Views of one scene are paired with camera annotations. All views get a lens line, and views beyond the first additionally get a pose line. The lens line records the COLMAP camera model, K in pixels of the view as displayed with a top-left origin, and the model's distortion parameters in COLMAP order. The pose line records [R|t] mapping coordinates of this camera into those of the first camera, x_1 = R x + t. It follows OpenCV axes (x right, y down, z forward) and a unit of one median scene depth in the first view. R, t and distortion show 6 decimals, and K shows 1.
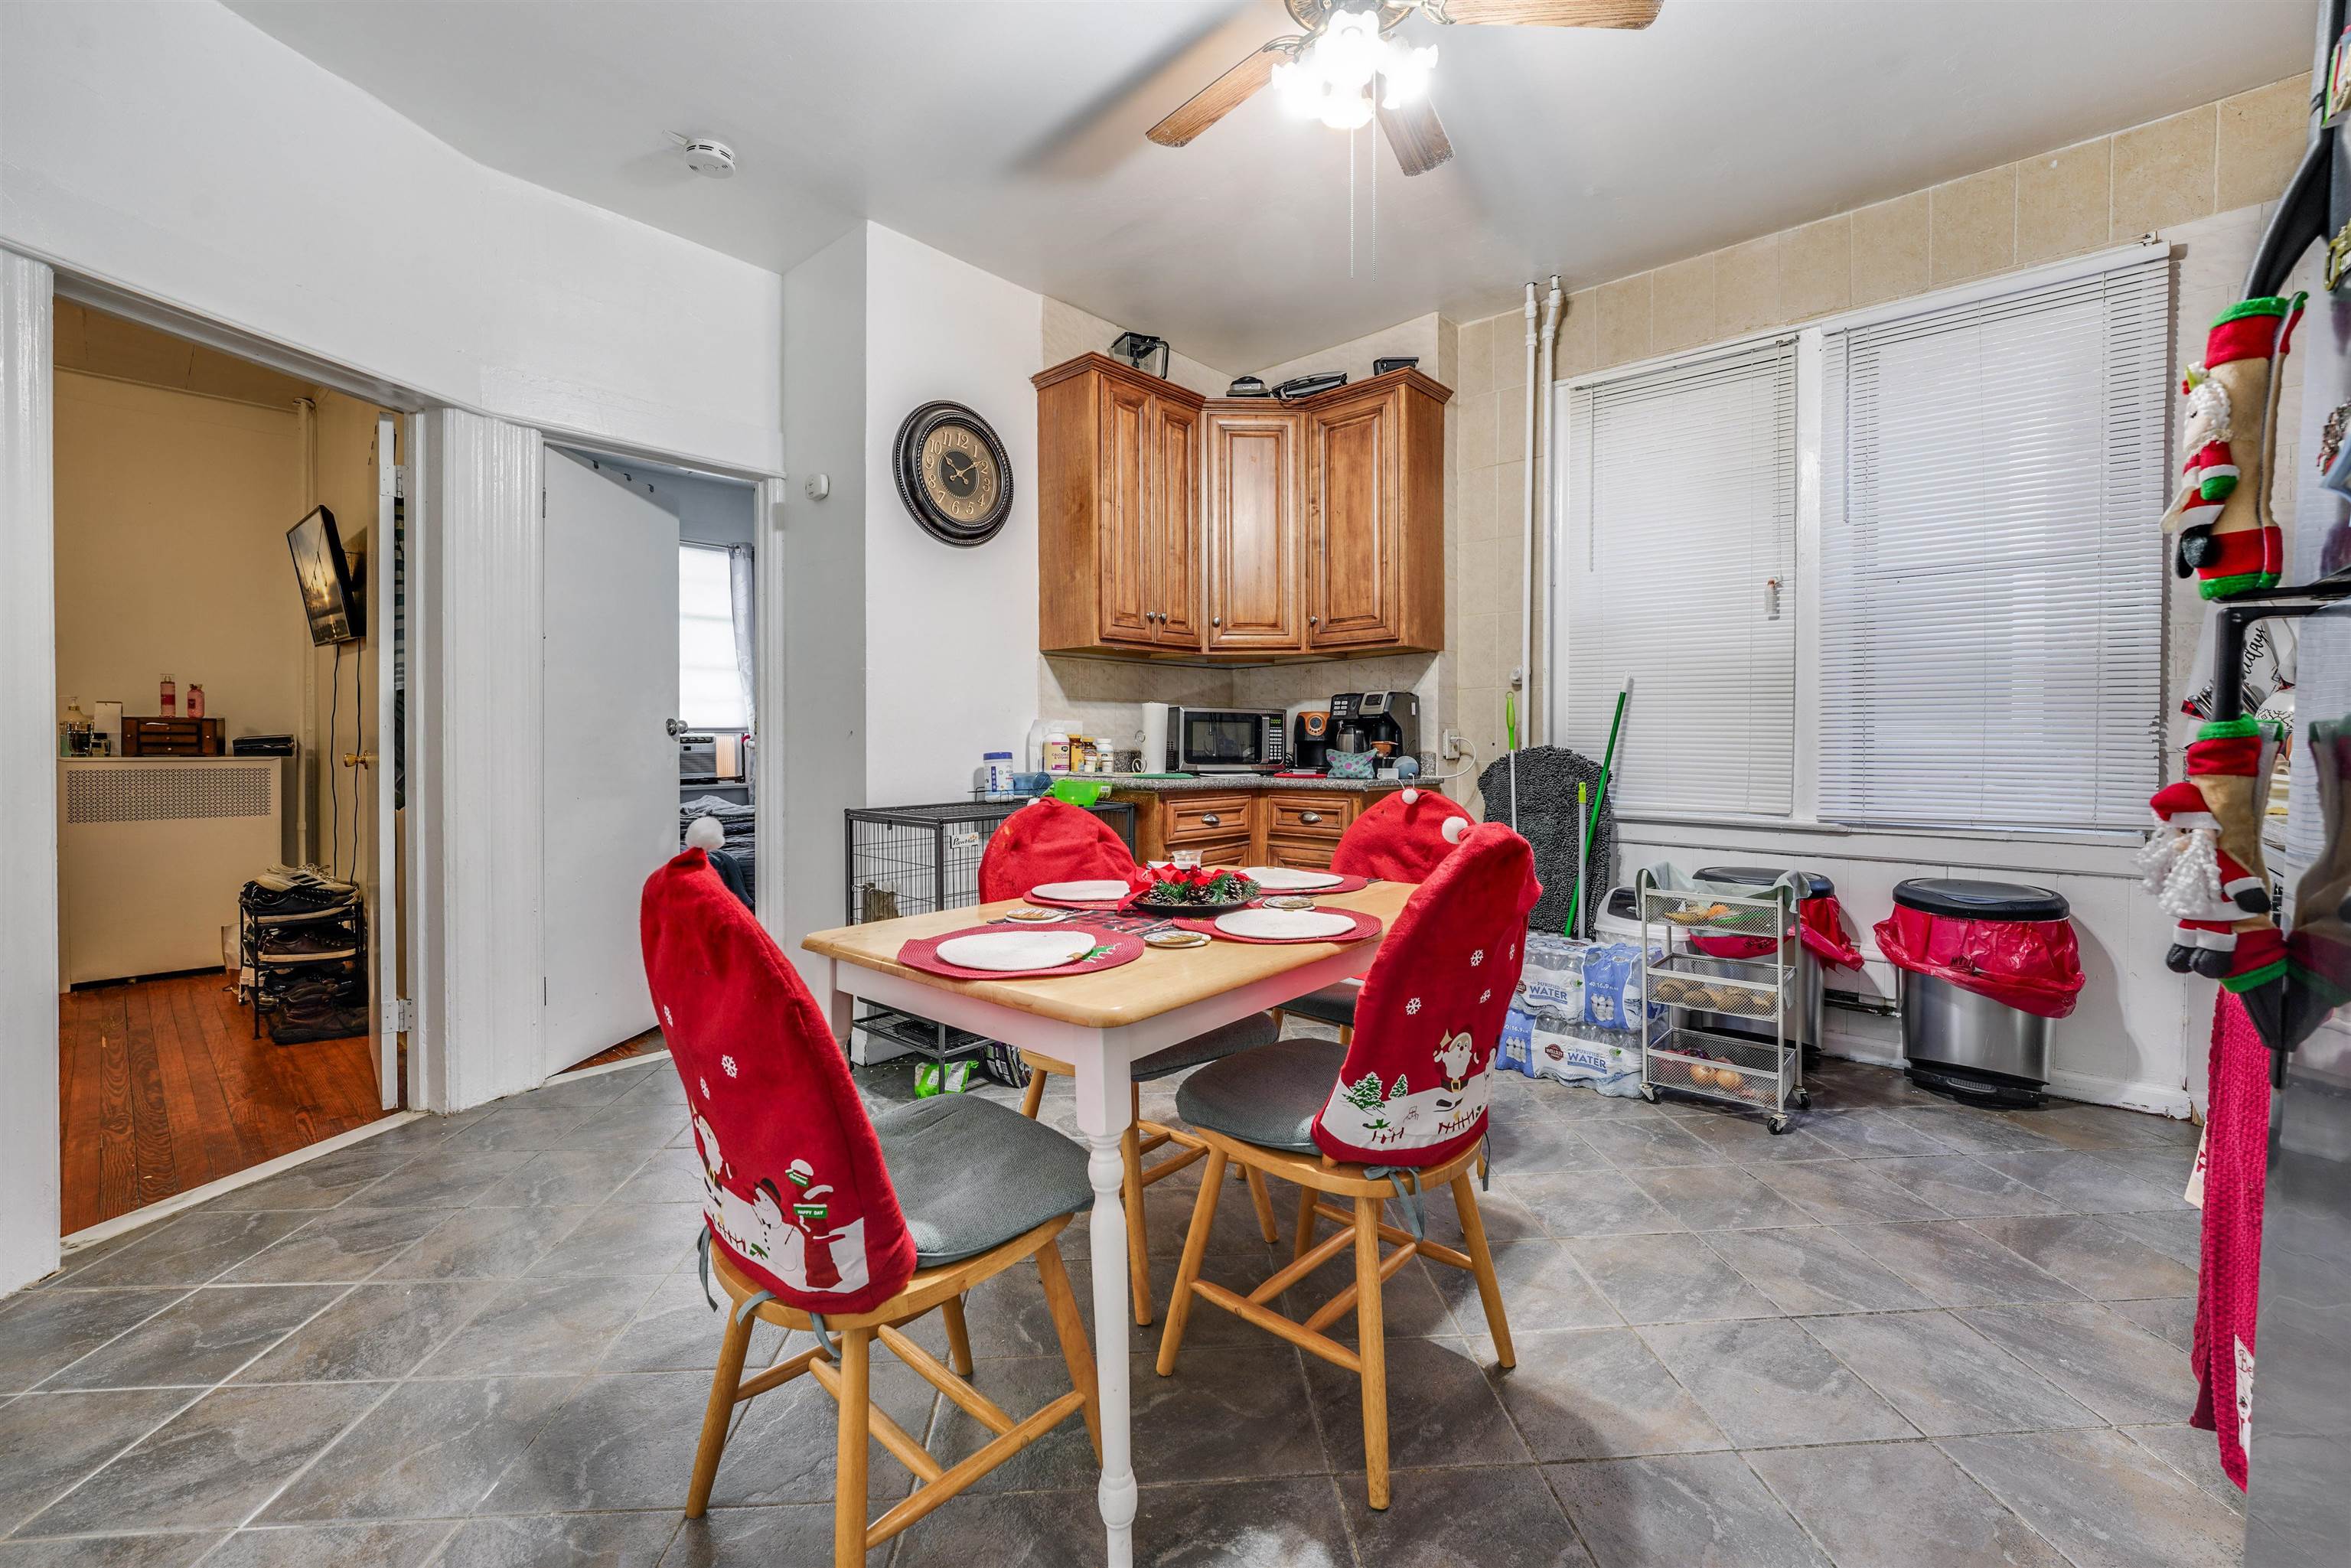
lens RADIAL K [[955.2, 0, 1182.9], [0, 955.2, 753.5], [0, 0, 1]] dist [-0.010919, 0.000326]
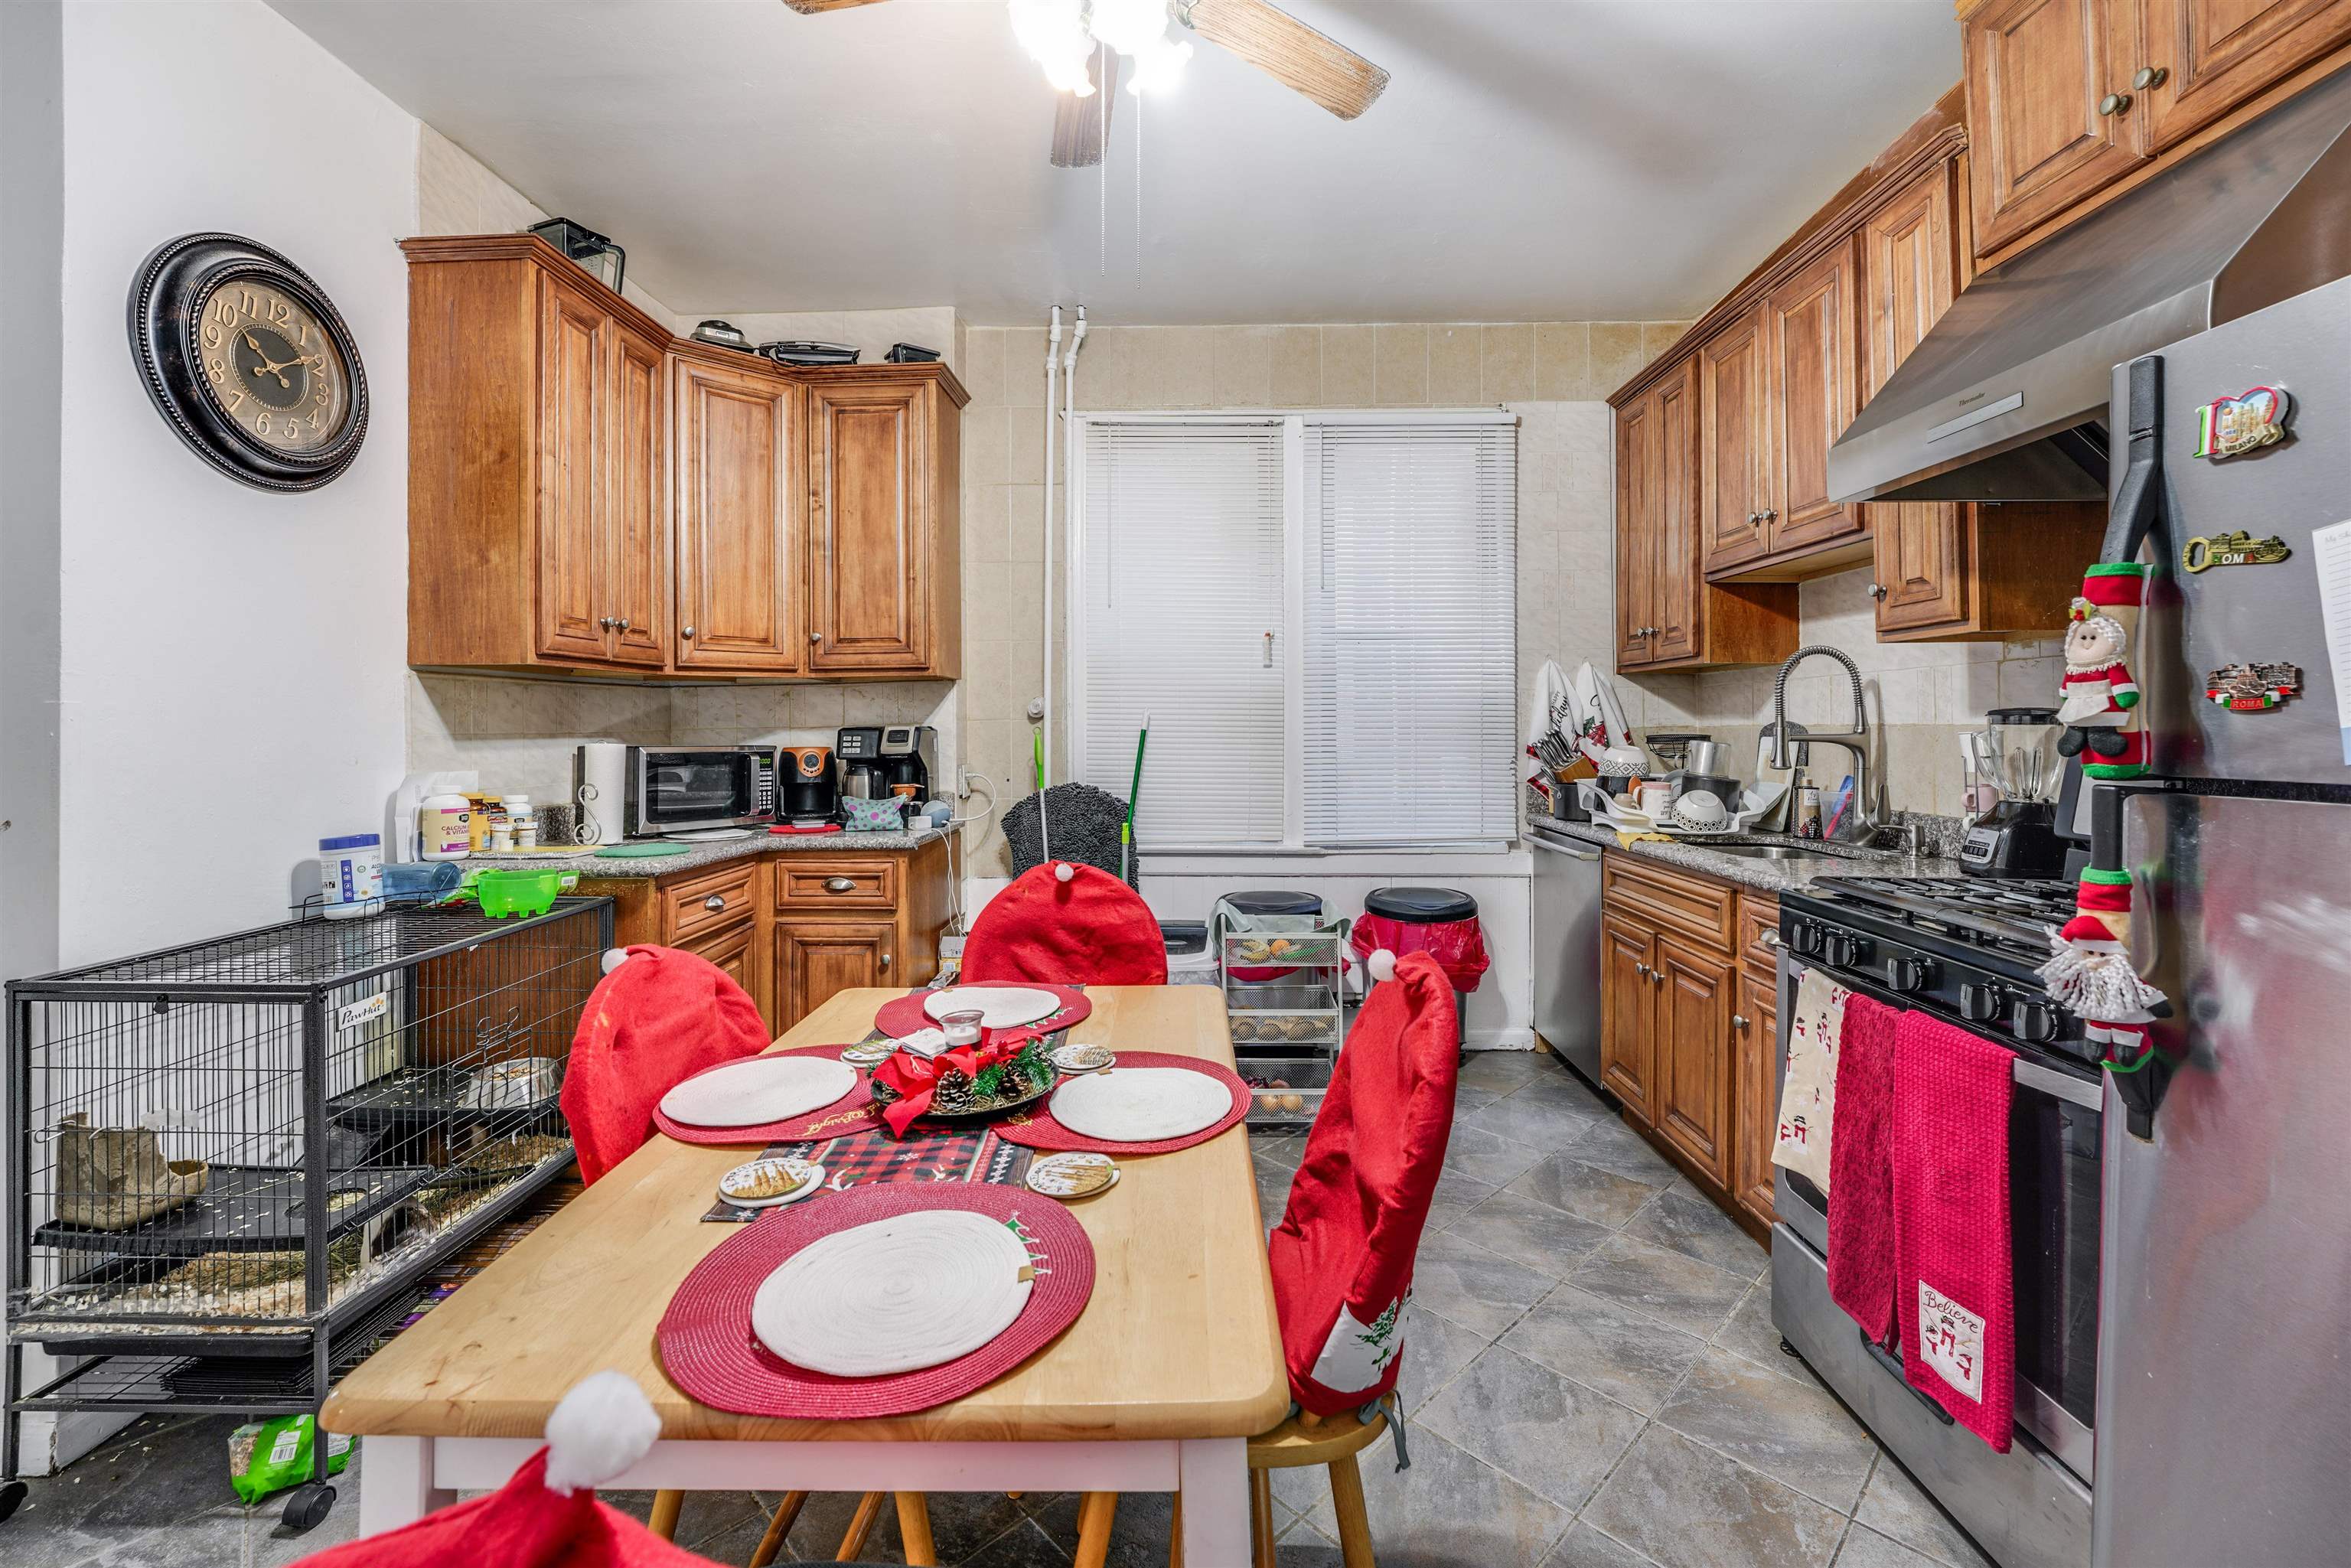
lens RADIAL K [[970.4, 0, 1179.7], [0, 970.4, 718.8], [0, 0, 1]] dist [-0.009910, -0.000042]
pose [[0.764663, 0.003191, 0.644422, -0.169538], [0.013310, 0.999696, -0.020744, -0.050917], [-0.644292, 0.024440, 0.764389, 0.171396]]
